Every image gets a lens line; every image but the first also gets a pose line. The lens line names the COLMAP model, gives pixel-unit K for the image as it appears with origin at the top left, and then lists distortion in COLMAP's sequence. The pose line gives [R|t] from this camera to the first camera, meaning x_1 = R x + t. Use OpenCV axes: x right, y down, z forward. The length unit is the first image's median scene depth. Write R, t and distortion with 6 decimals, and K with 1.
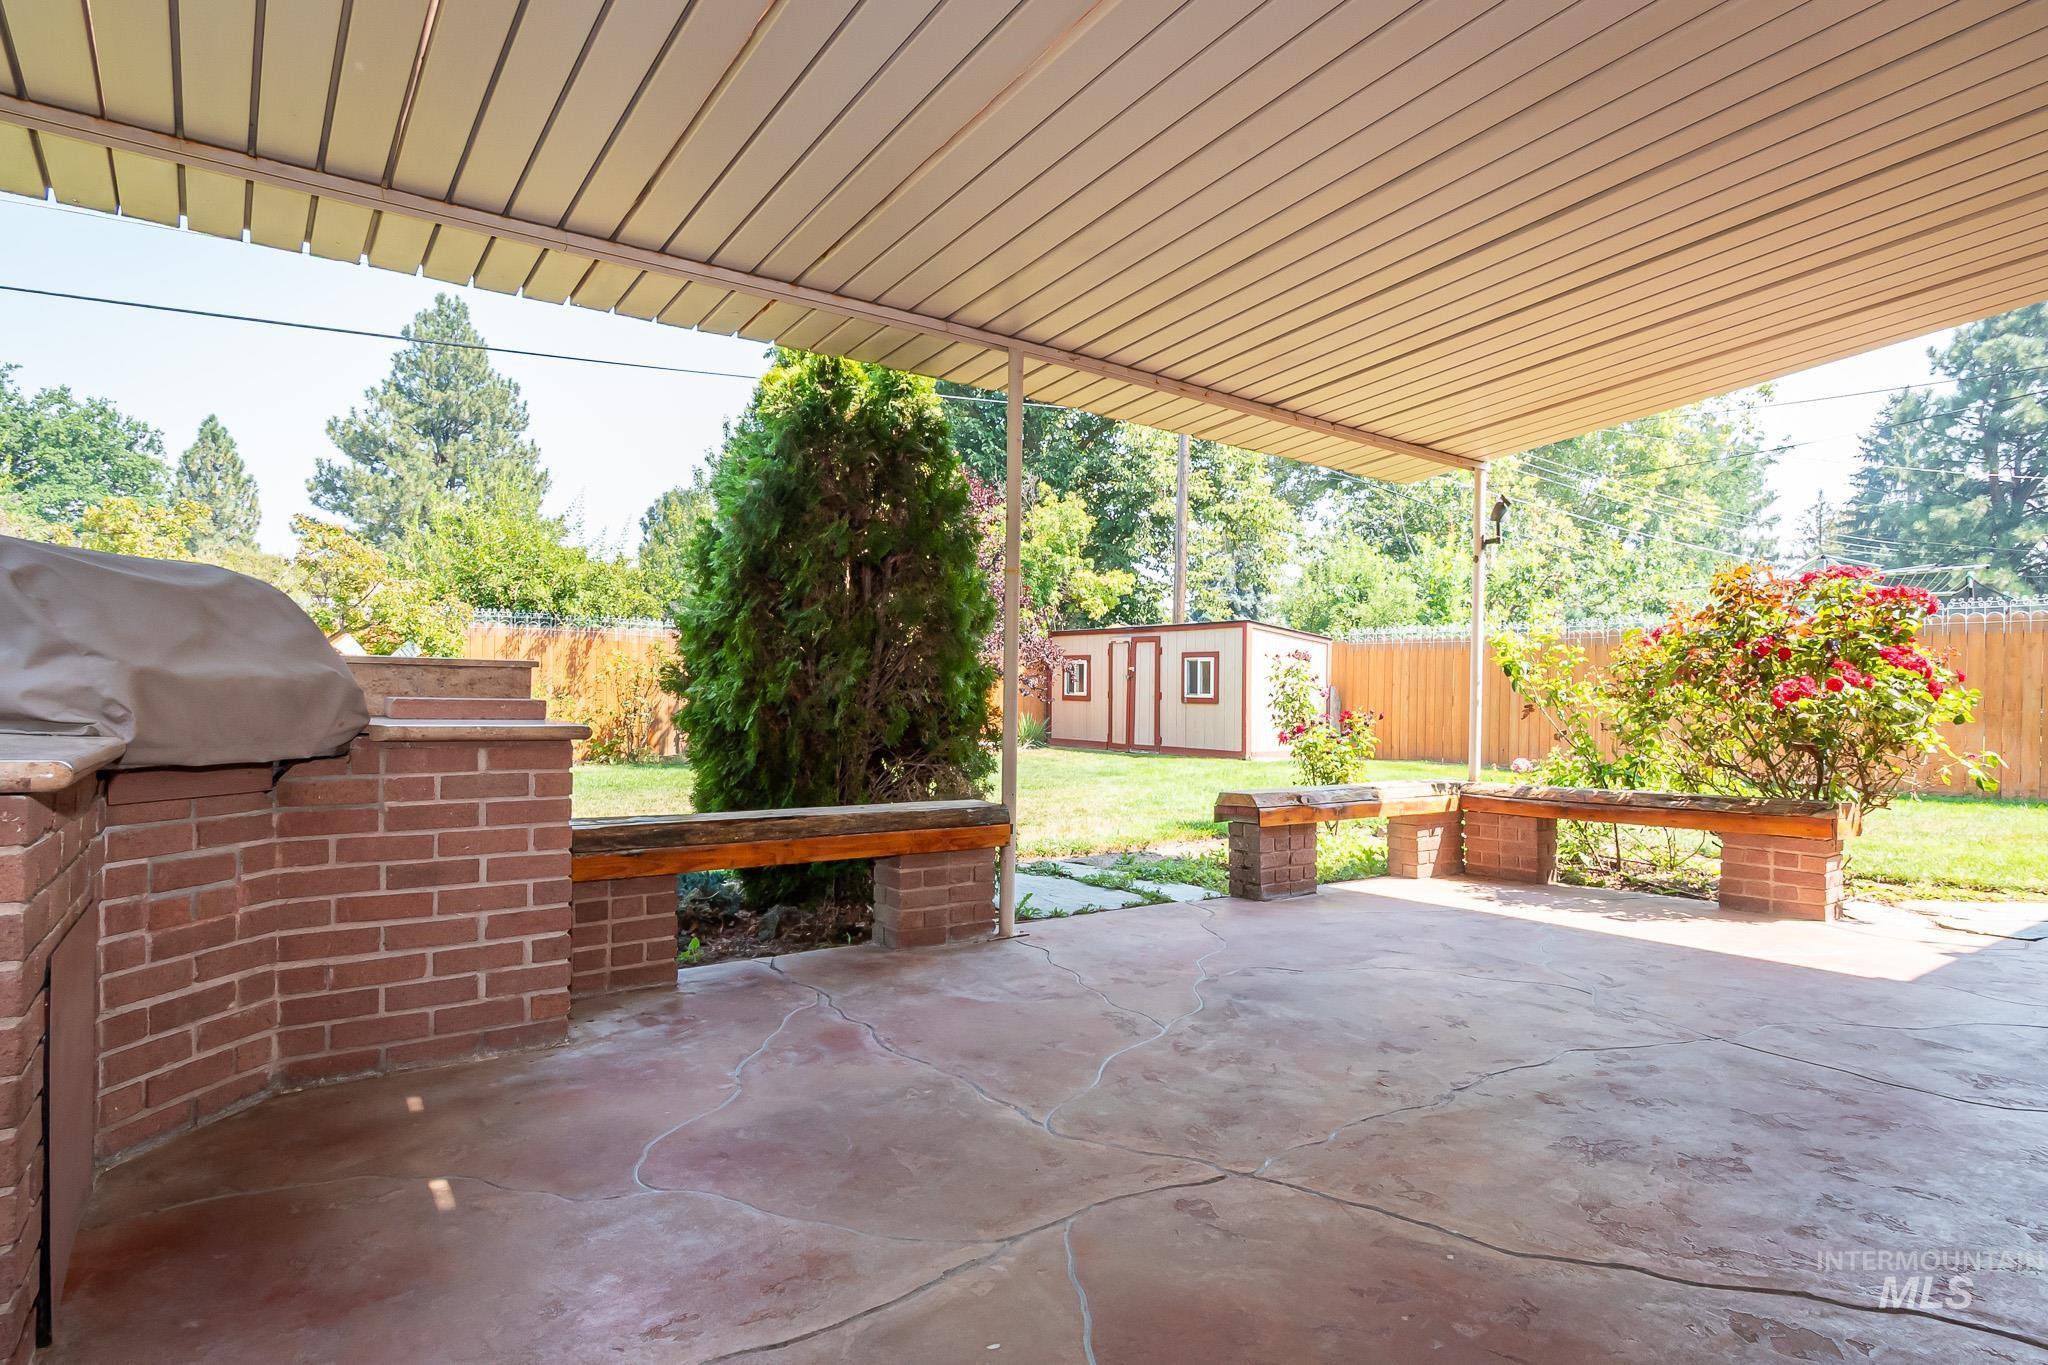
lens RADIAL K [[1105.4, 0, 1024.0], [0, 1105.4, 682.5], [0, 0, 1]] dist [0.013839, -0.000320]
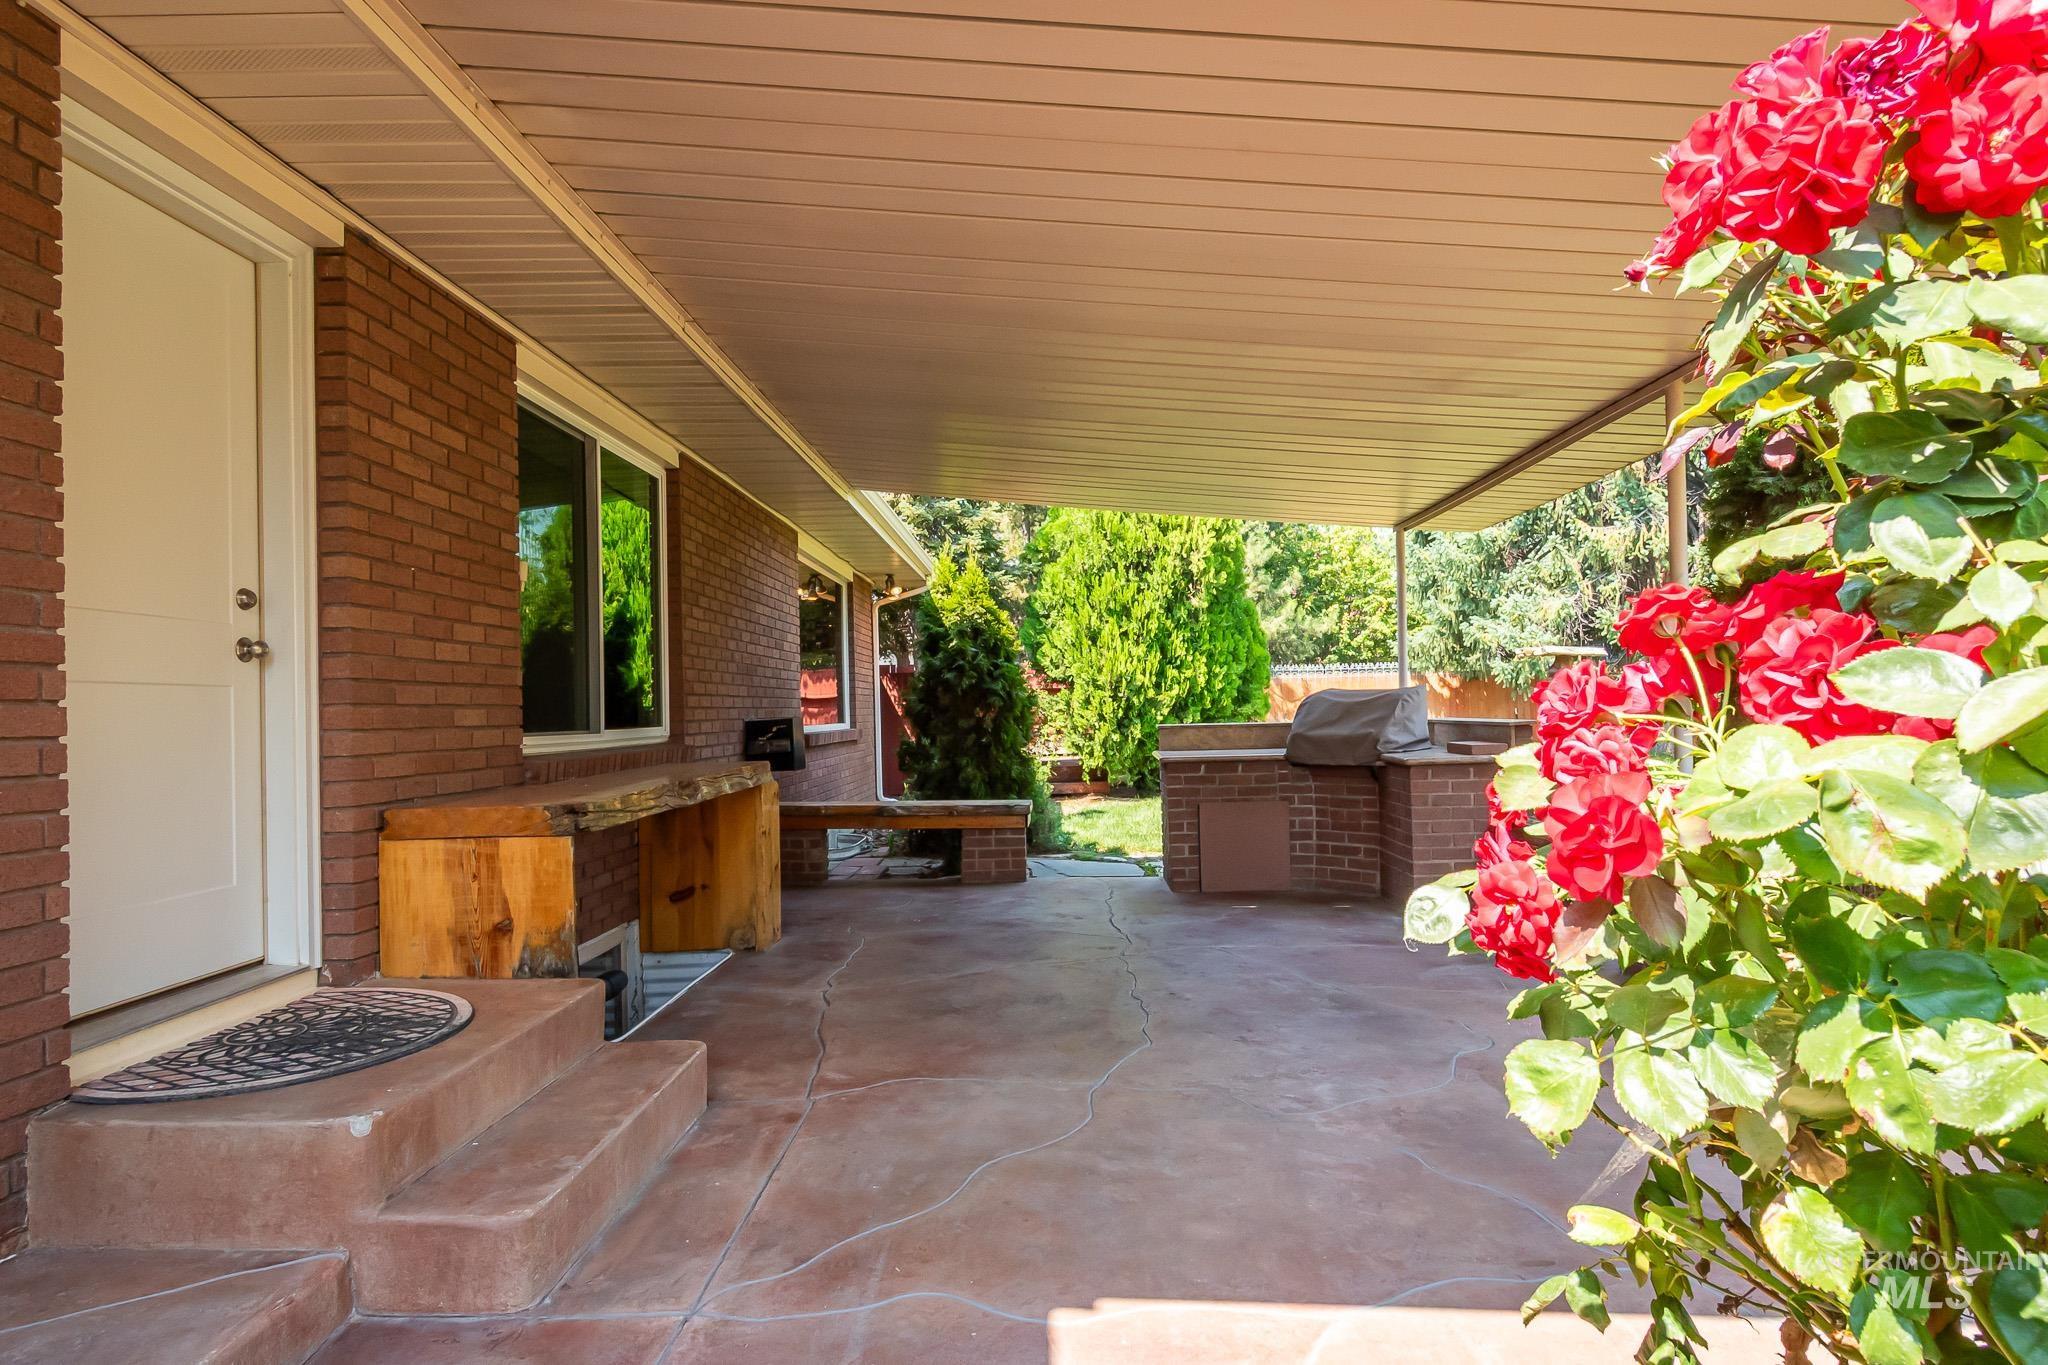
lens RADIAL K [[1105.4, 0, 1024.0], [0, 1105.4, 682.5], [0, 0, 1]] dist [0.013839, -0.000320]
pose [[-0.600011, -0.011495, -0.799909, 1.882068], [0.022955, 0.999238, -0.031577, -0.060726], [0.799662, -0.037308, -0.599290, 1.938024]]
